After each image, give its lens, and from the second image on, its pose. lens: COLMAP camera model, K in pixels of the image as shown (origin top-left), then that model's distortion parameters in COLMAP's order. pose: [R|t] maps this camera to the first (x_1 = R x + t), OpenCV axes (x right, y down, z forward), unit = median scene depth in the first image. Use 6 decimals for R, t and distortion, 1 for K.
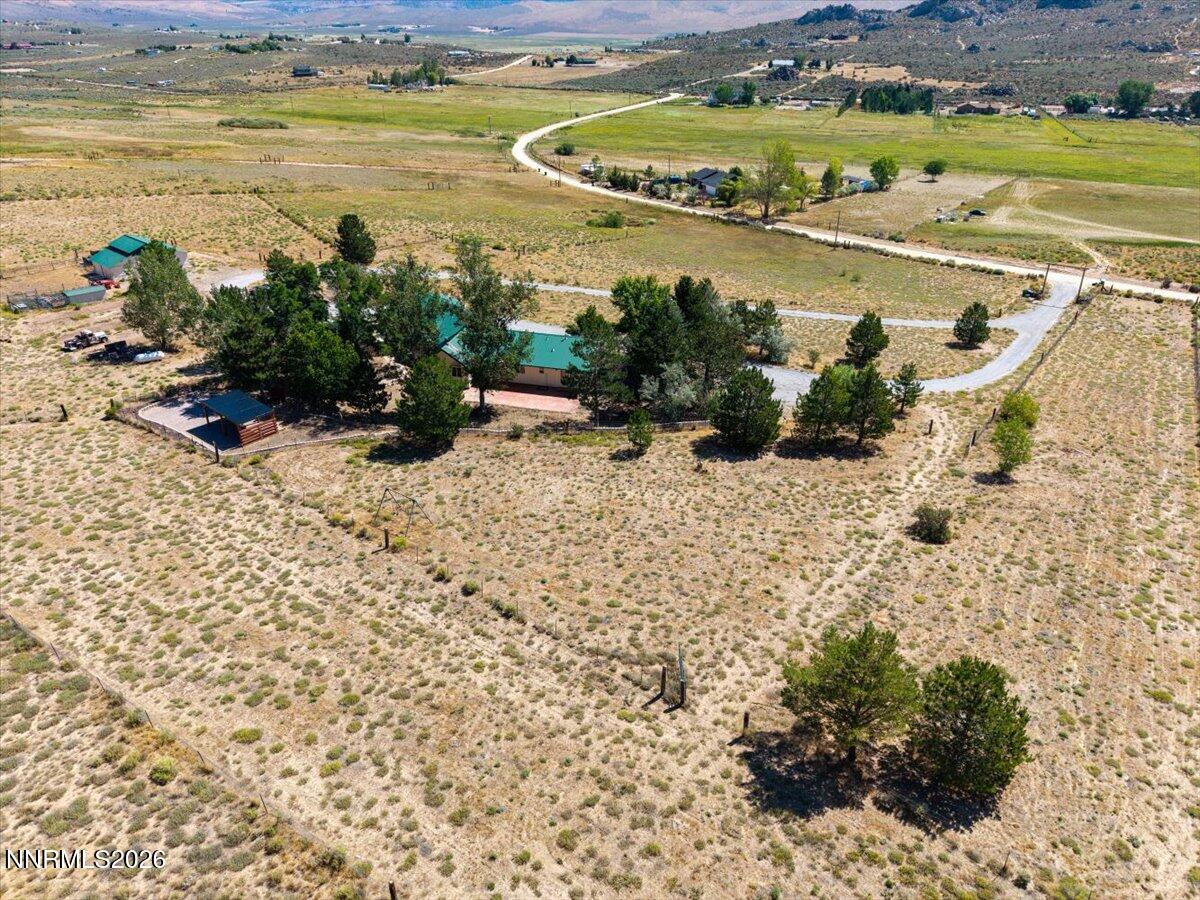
lens RADIAL K [[798.6, 0, 600.0], [0, 798.6, 450.0], [0, 0, 1]] dist [0.018079, -0.018532]
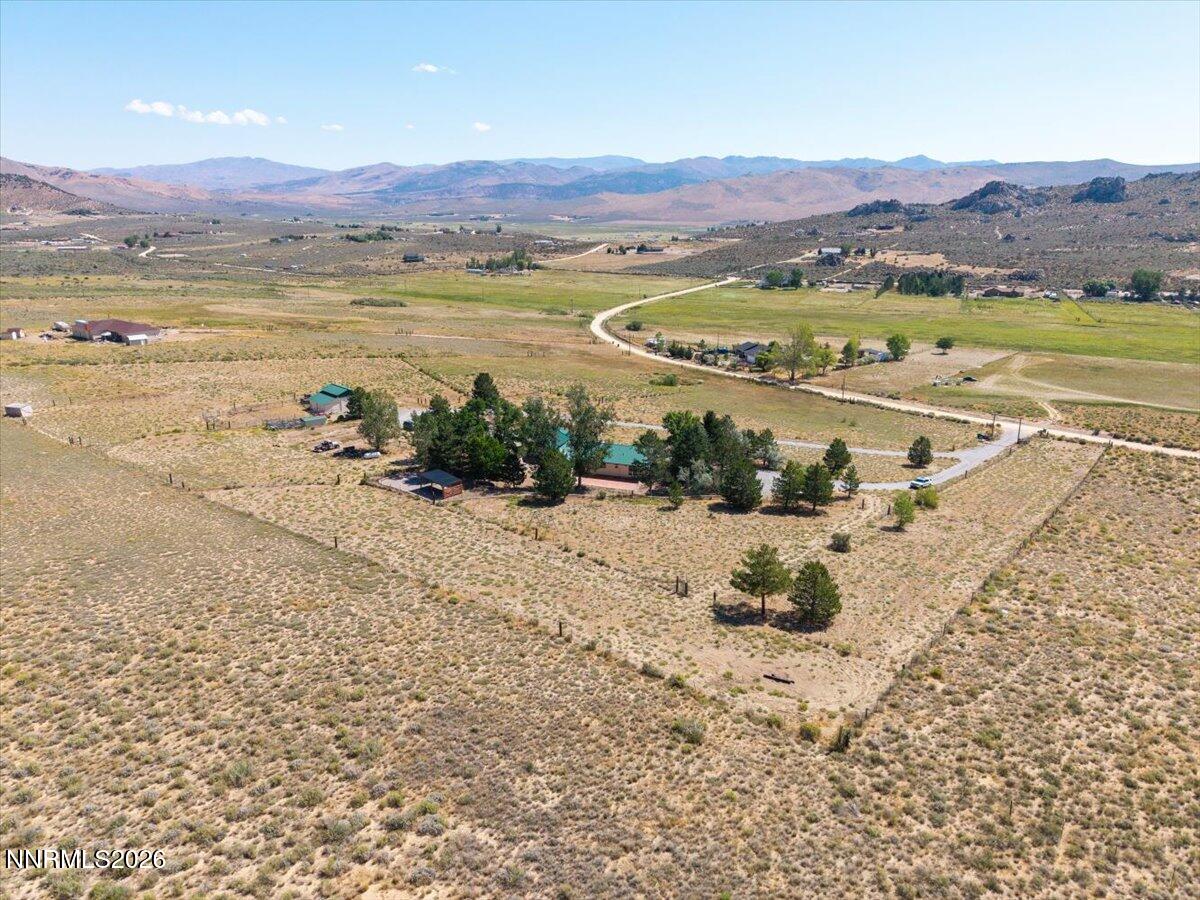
lens RADIAL K [[793.5, 0, 600.0], [0, 793.5, 450.0], [0, 0, 1]] dist [0.063034, -0.101070]
pose [[0.996565, 0.020489, -0.080241, 0.007219], [-0.035897, 0.980029, -0.195590, 0.068742], [0.074631, 0.197798, 0.977398, -0.212645]]
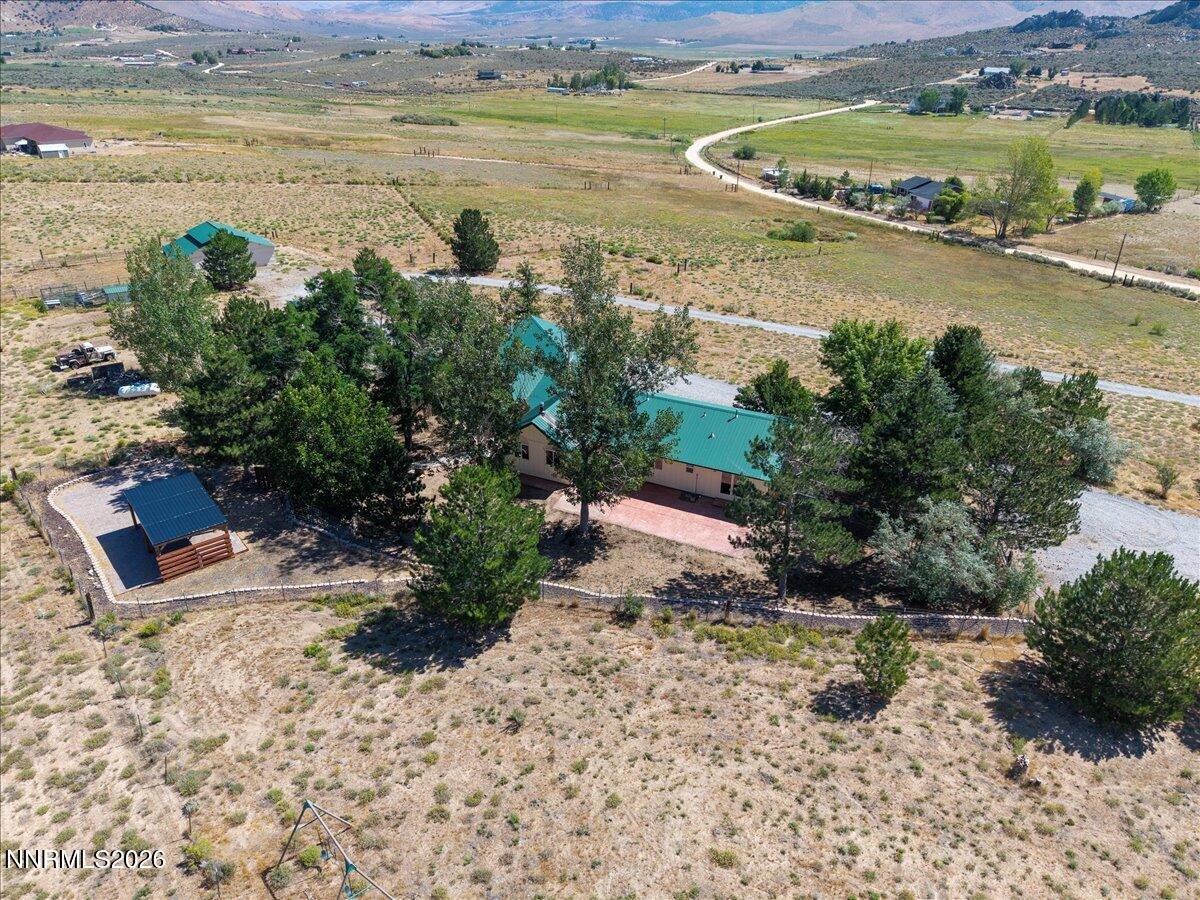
lens RADIAL K [[798.6, 0, 600.0], [0, 798.6, 450.0], [0, 0, 1]] dist [0.018079, -0.018532]
pose [[0.978795, 0.095598, -0.181167, -0.012969], [-0.098005, 0.995176, -0.004365, -0.040972], [0.179876, 0.022028, 0.983443, 0.155296]]
